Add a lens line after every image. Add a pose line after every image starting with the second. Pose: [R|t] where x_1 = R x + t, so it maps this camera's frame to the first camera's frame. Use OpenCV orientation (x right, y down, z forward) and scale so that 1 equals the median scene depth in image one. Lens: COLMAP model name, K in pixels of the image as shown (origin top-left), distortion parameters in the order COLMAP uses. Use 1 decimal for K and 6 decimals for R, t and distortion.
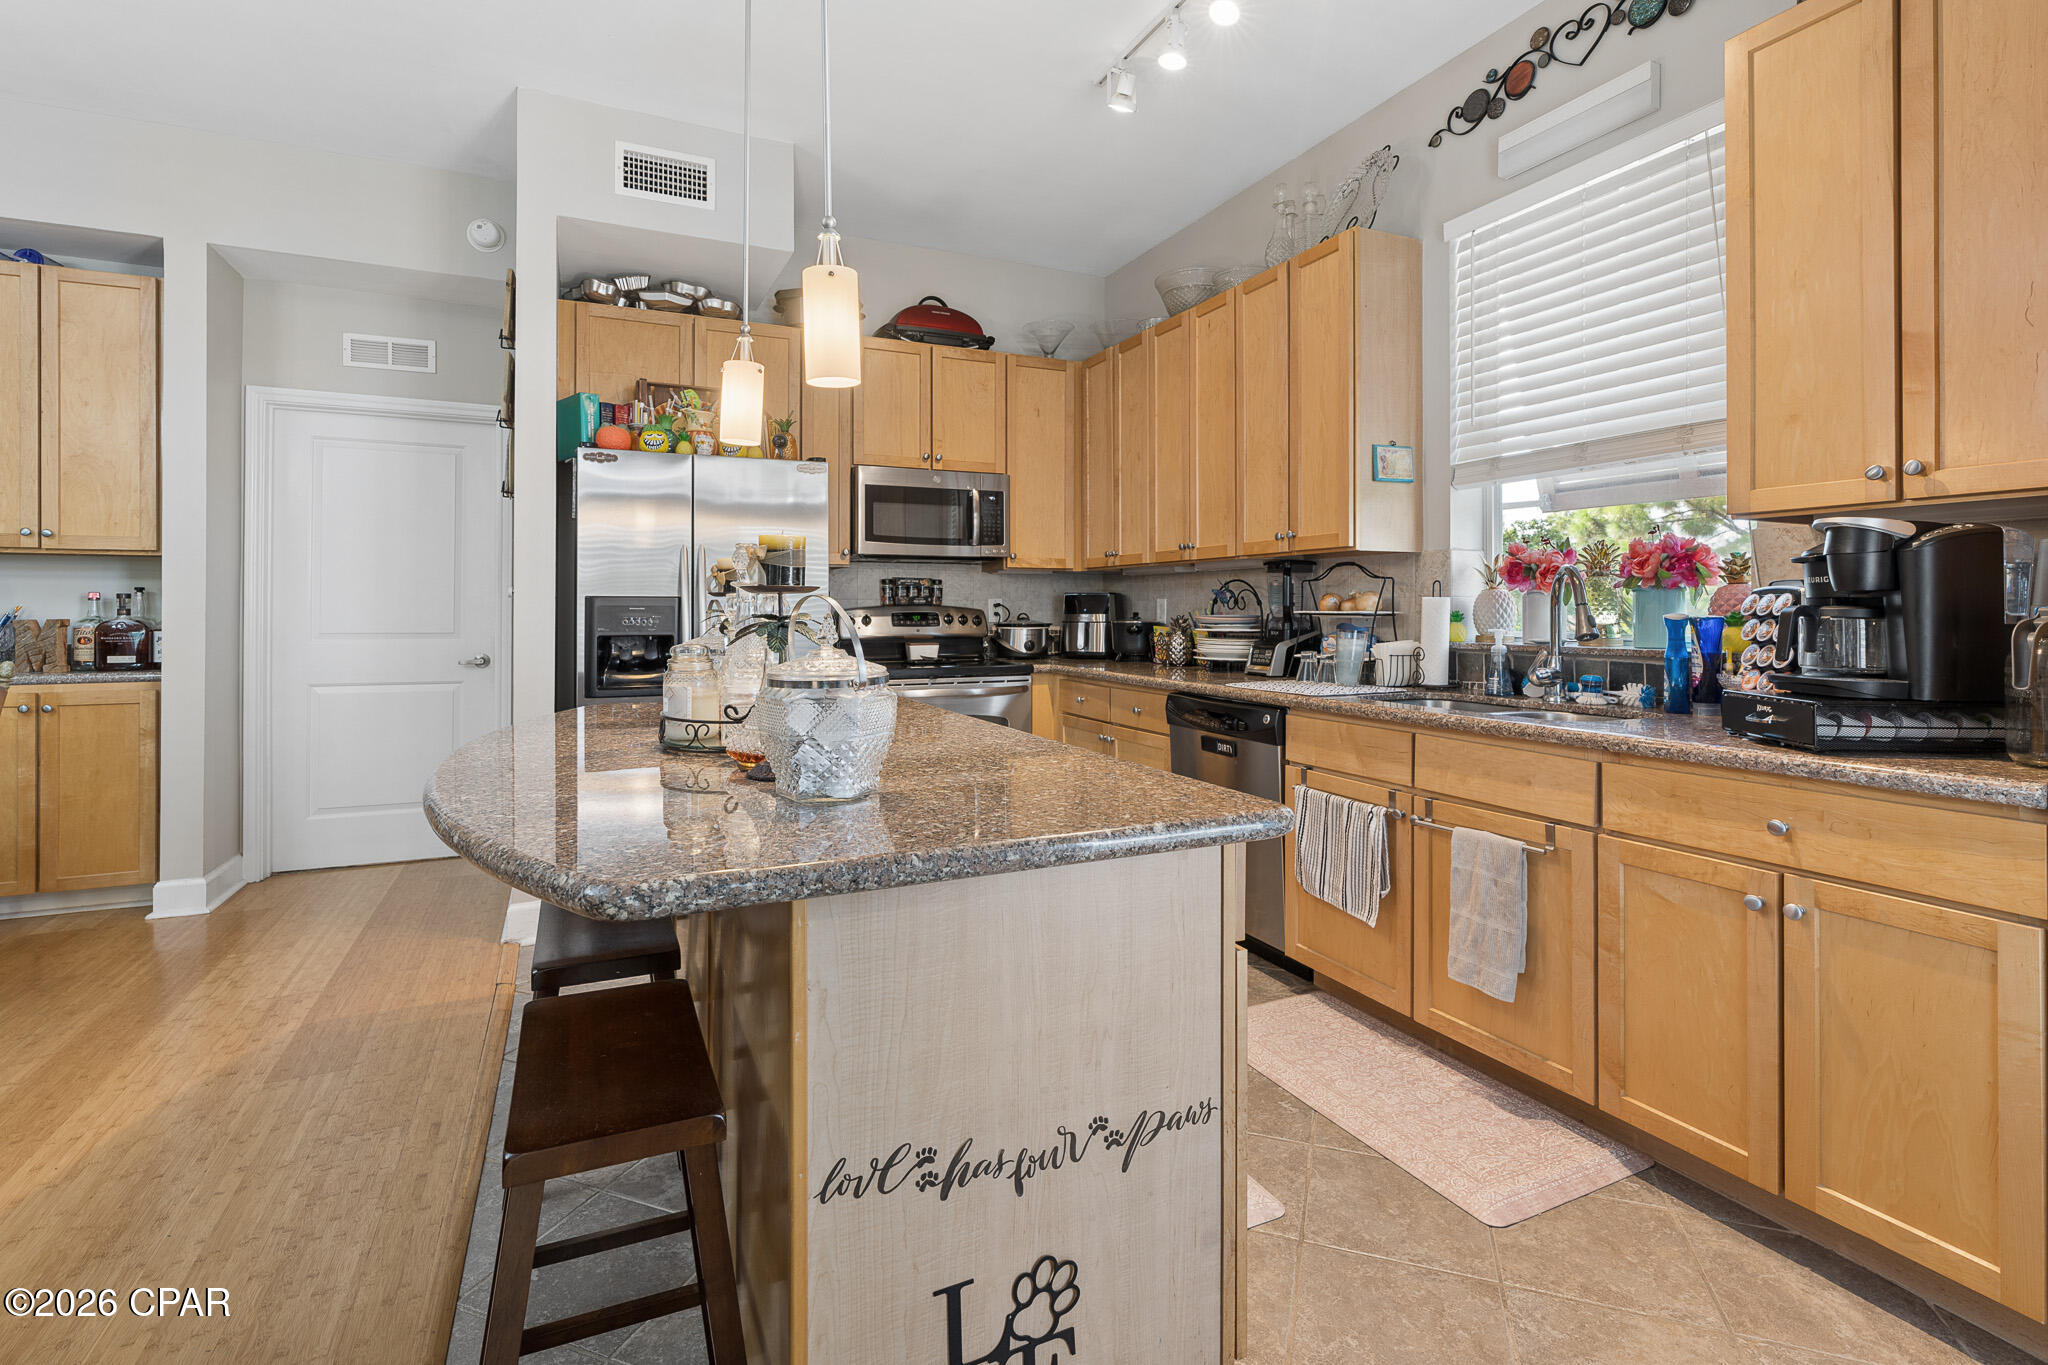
lens RADIAL K [[929.6, 0, 1021.6], [0, 929.6, 618.0], [0, 0, 1]] dist [-0.006956, 0.002861]
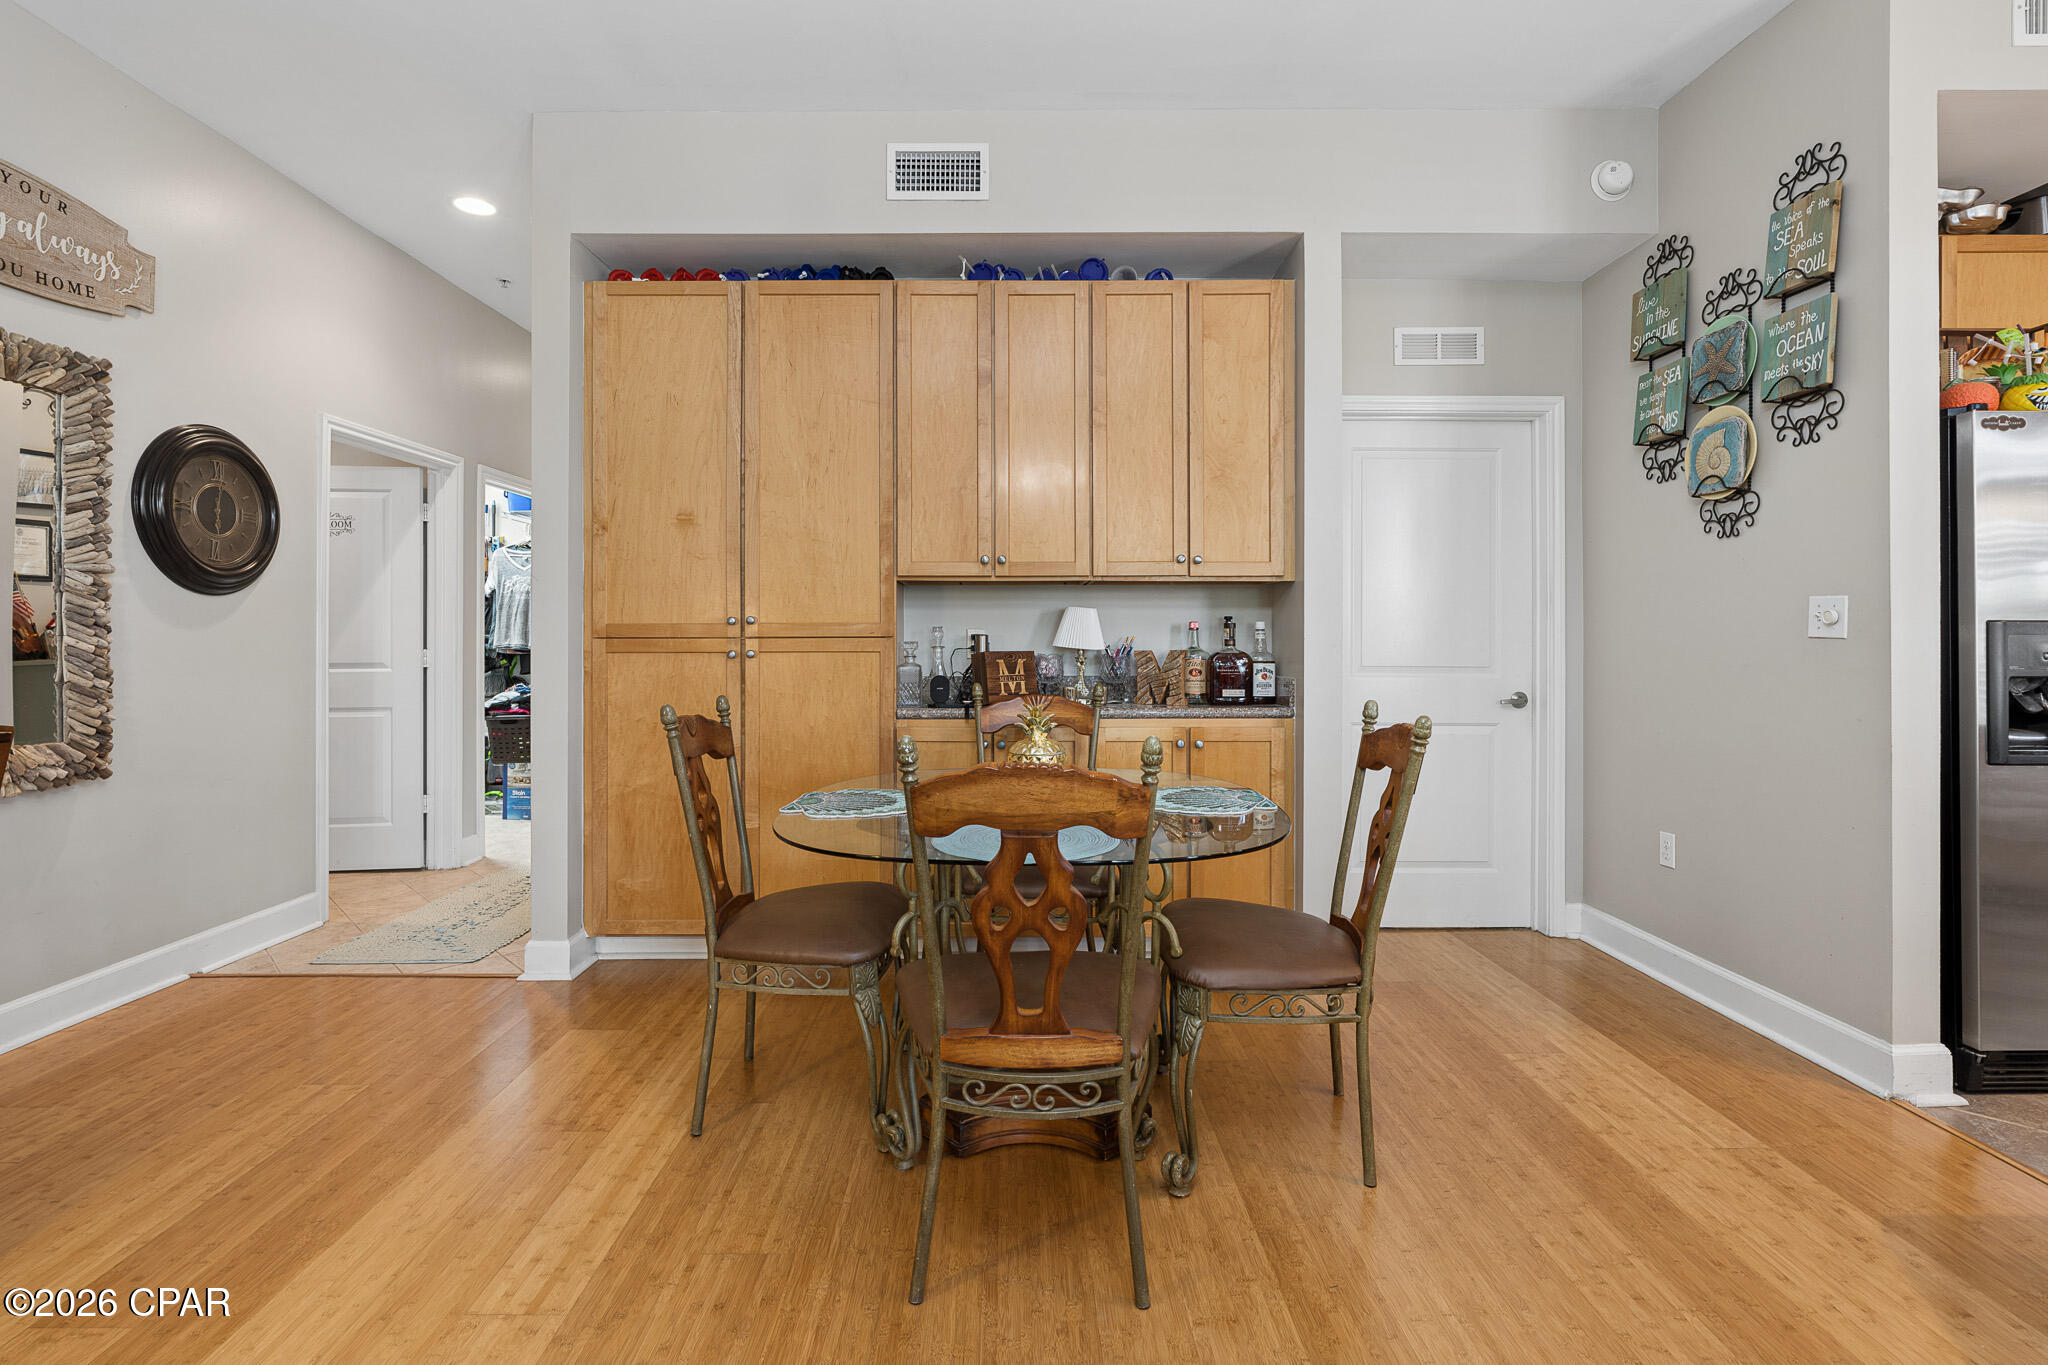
lens RADIAL K [[929.6, 0, 1015.5], [0, 929.6, 636.7], [0, 0, 1]] dist [-0.006956, 0.002861]
pose [[0.910073, -0.003396, -0.414434, -0.882845], [-0.001338, 0.999937, -0.011132, -0.001899], [0.414446, 0.010685, 0.910011, 0.053554]]
